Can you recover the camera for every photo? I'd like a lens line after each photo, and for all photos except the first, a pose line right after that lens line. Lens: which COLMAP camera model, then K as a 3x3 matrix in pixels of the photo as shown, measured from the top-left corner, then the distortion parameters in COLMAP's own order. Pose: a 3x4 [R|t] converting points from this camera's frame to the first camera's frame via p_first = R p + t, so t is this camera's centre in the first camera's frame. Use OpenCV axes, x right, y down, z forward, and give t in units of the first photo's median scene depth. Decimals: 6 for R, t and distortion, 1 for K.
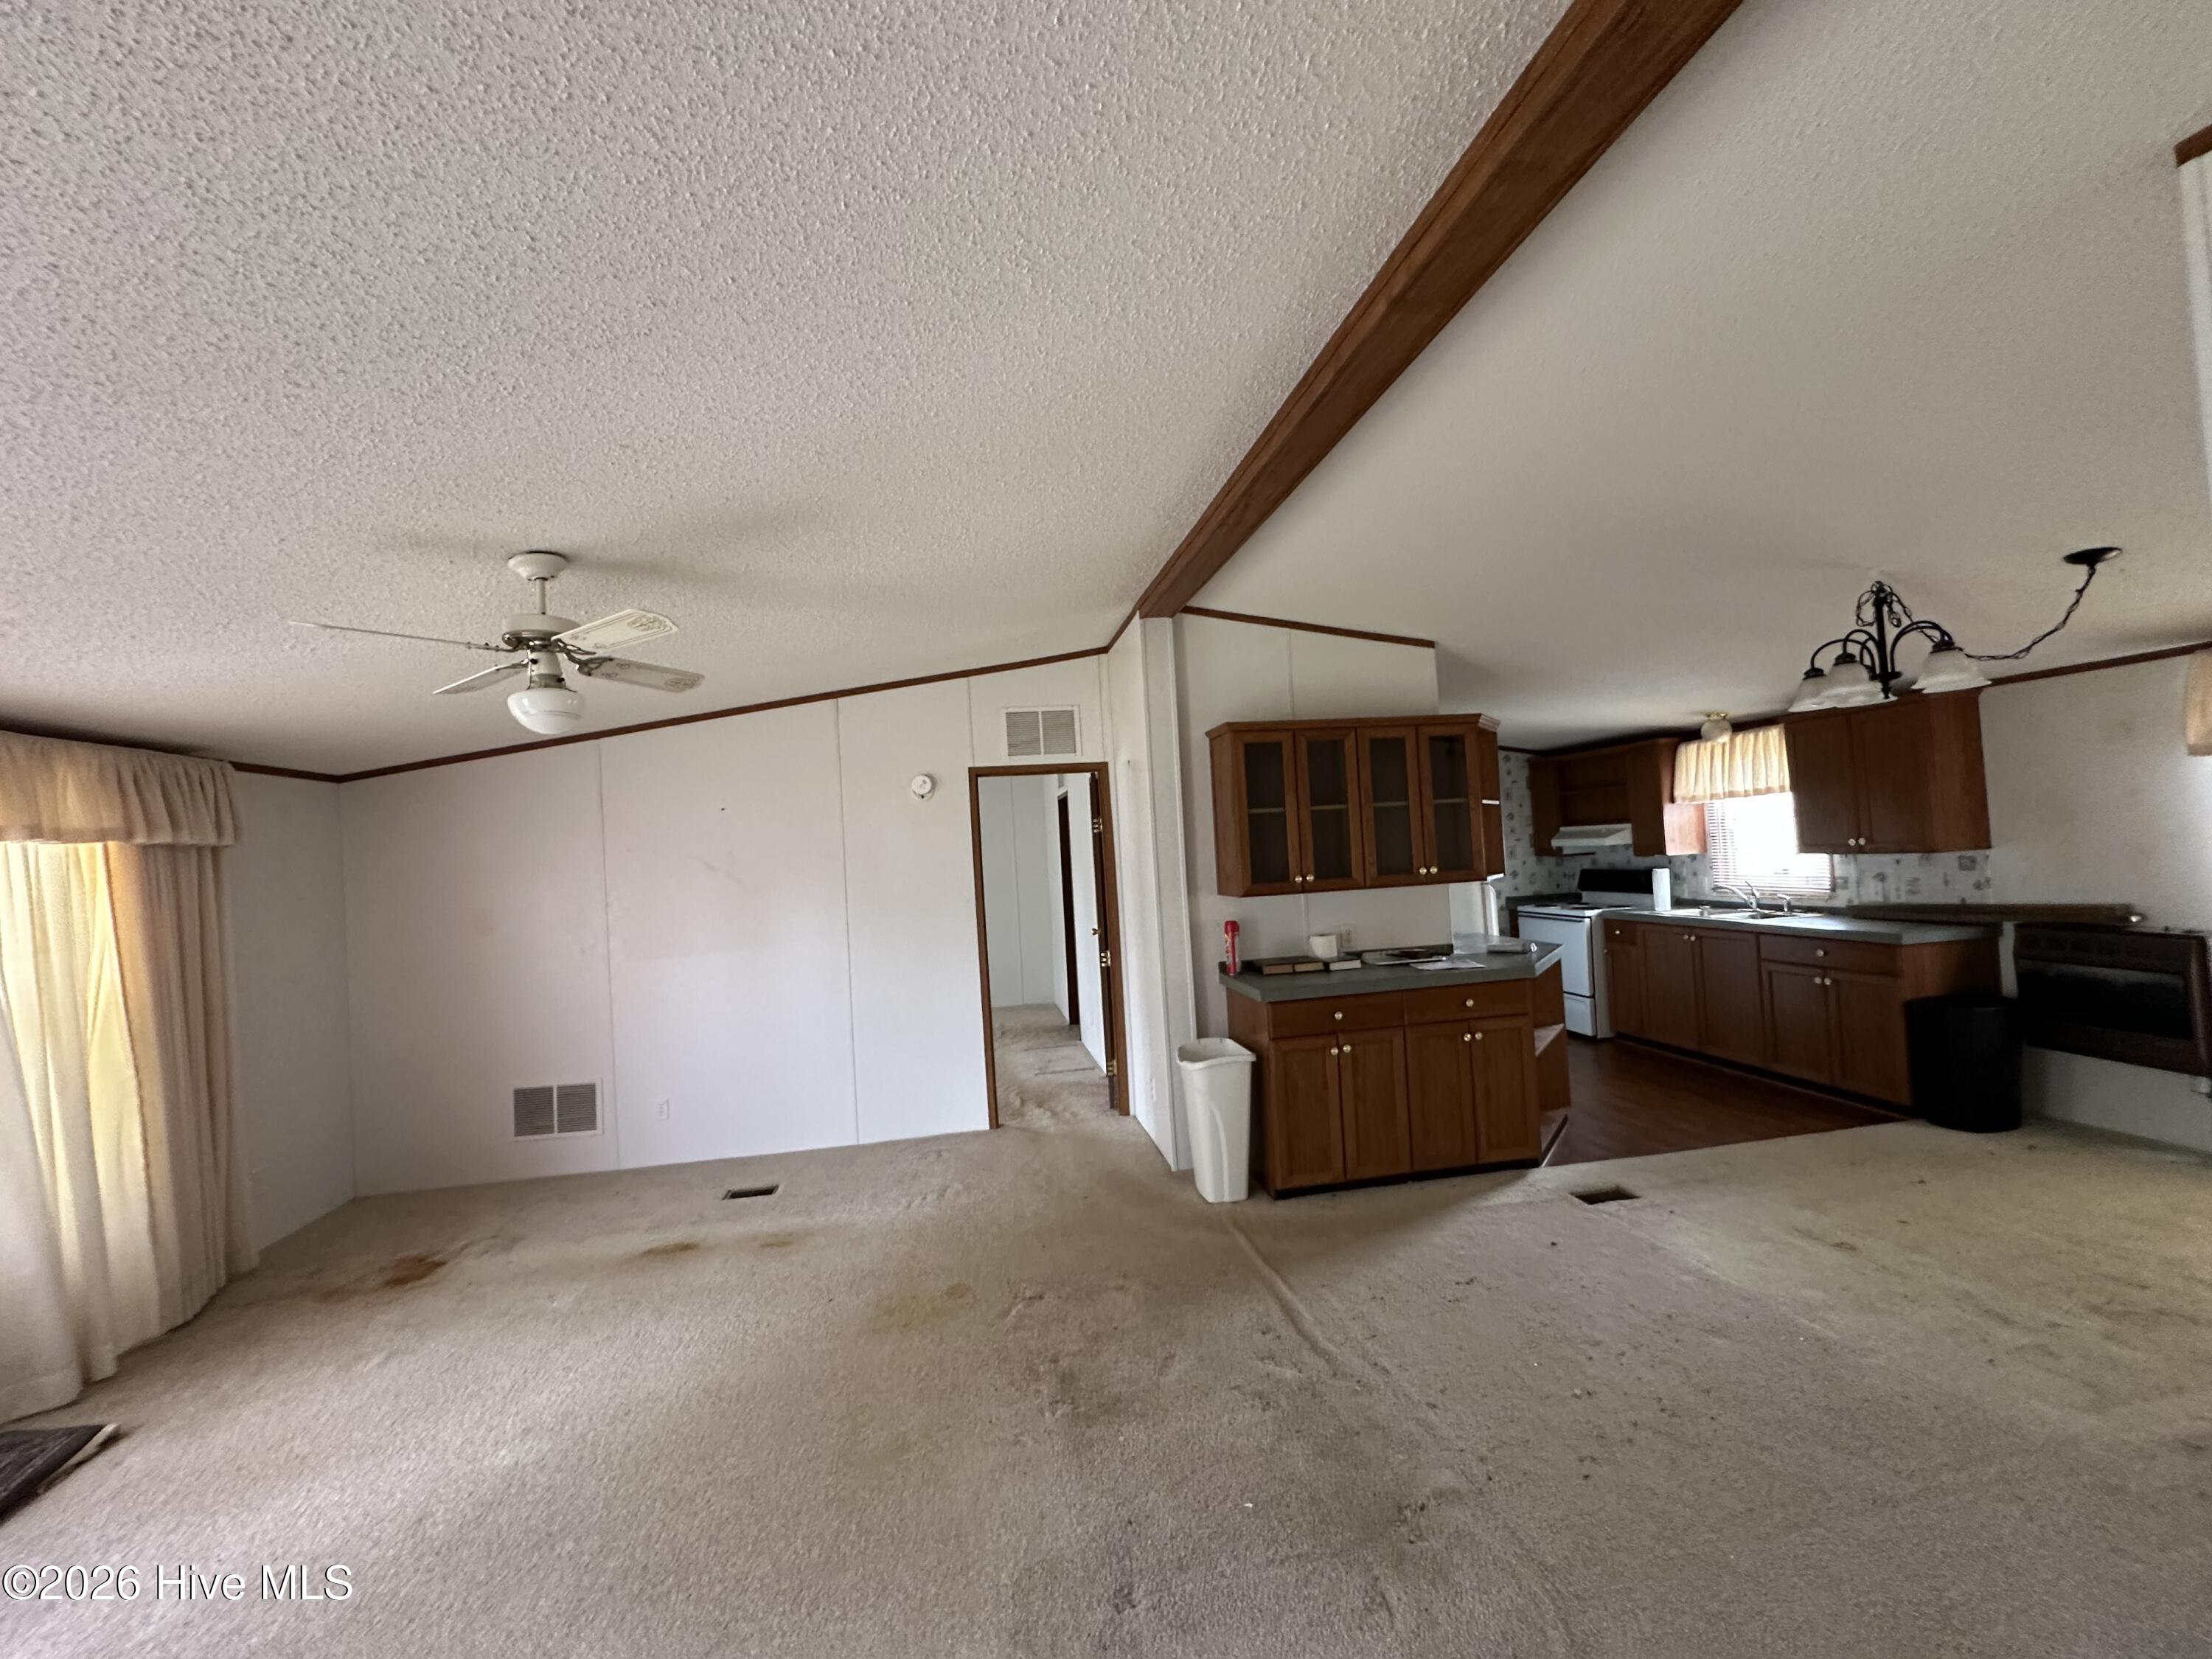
lens RADIAL K [[886.1, 0, 1103.9], [0, 886.1, 831.7], [0, 0, 1]] dist [-0.003129, 0.000303]
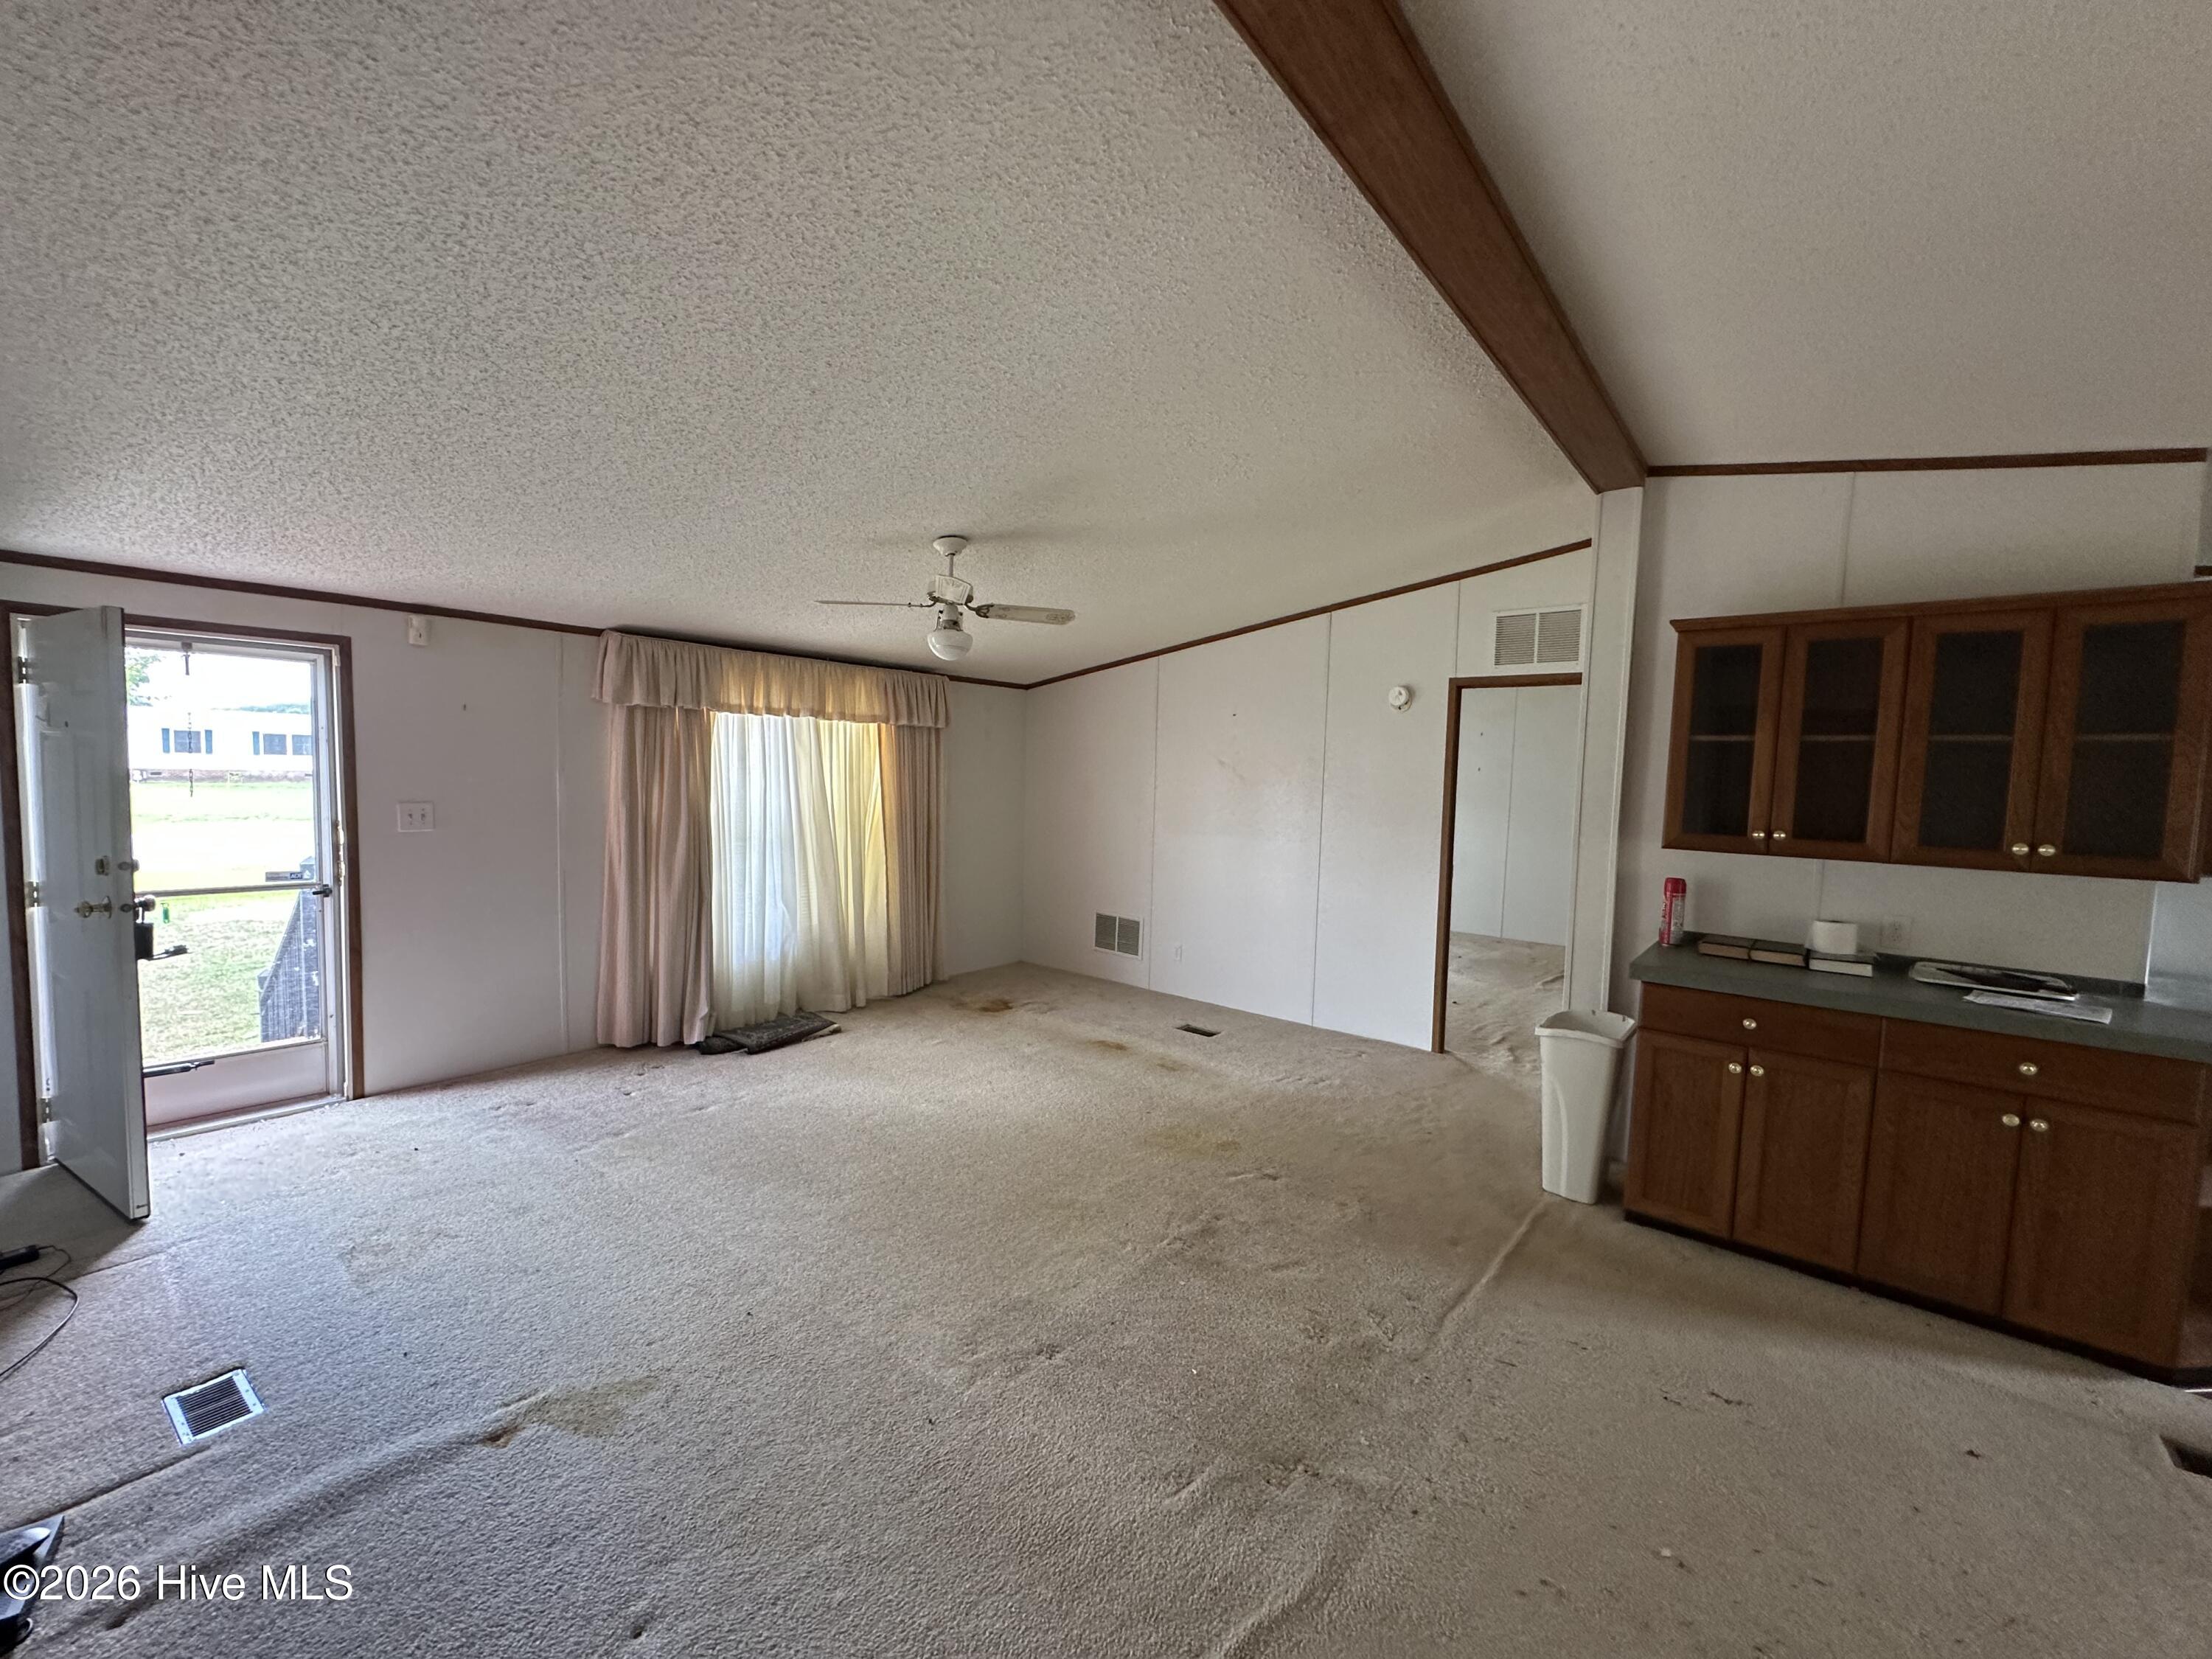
lens RADIAL K [[886.1, 0, 1103.9], [0, 886.1, 831.7], [0, 0, 1]] dist [-0.003129, 0.000303]
pose [[0.653643, 0.127924, -0.745913, 0.391175], [-0.048605, 0.990672, 0.127307, -0.014841], [0.755240, -0.046958, 0.653764, 0.111757]]
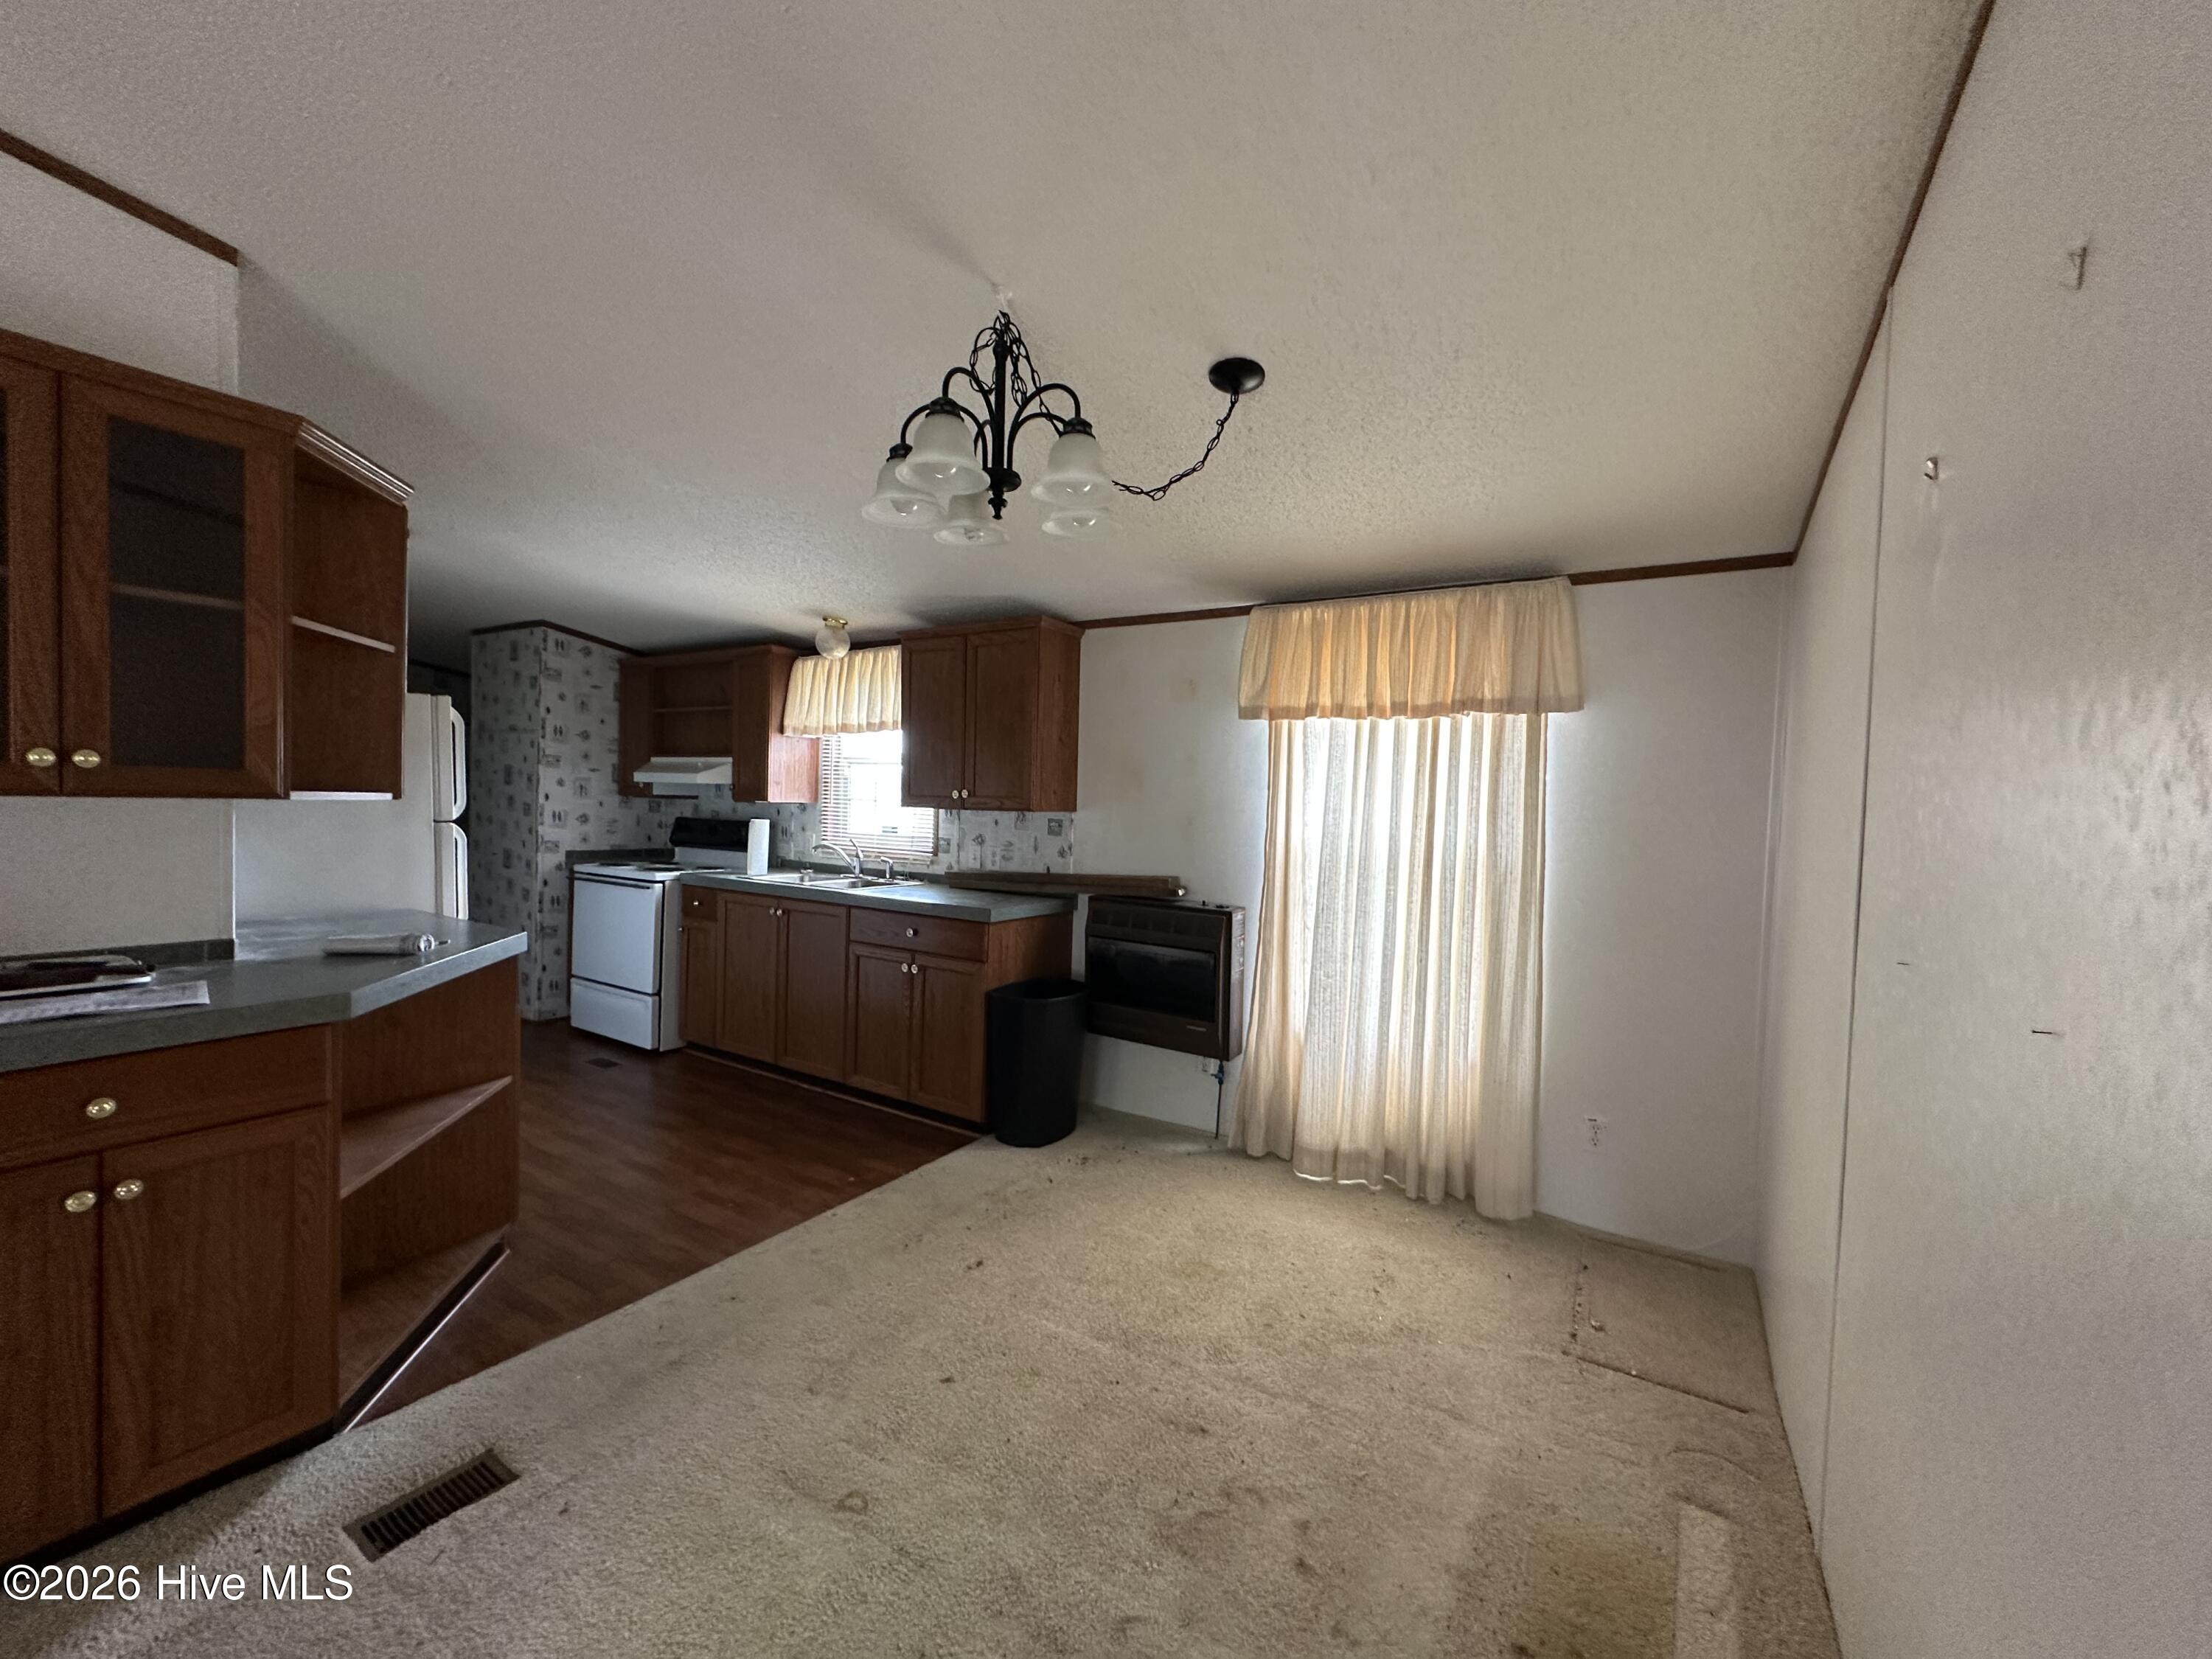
lens RADIAL K [[886.1, 0, 1103.9], [0, 886.1, 831.7], [0, 0, 1]] dist [-0.003129, 0.000303]
pose [[0.662449, 0.053820, 0.747171, 0.372033], [-0.086112, 0.996275, 0.004584, 0.034223], [-0.744141, -0.067377, 0.664616, 0.400714]]
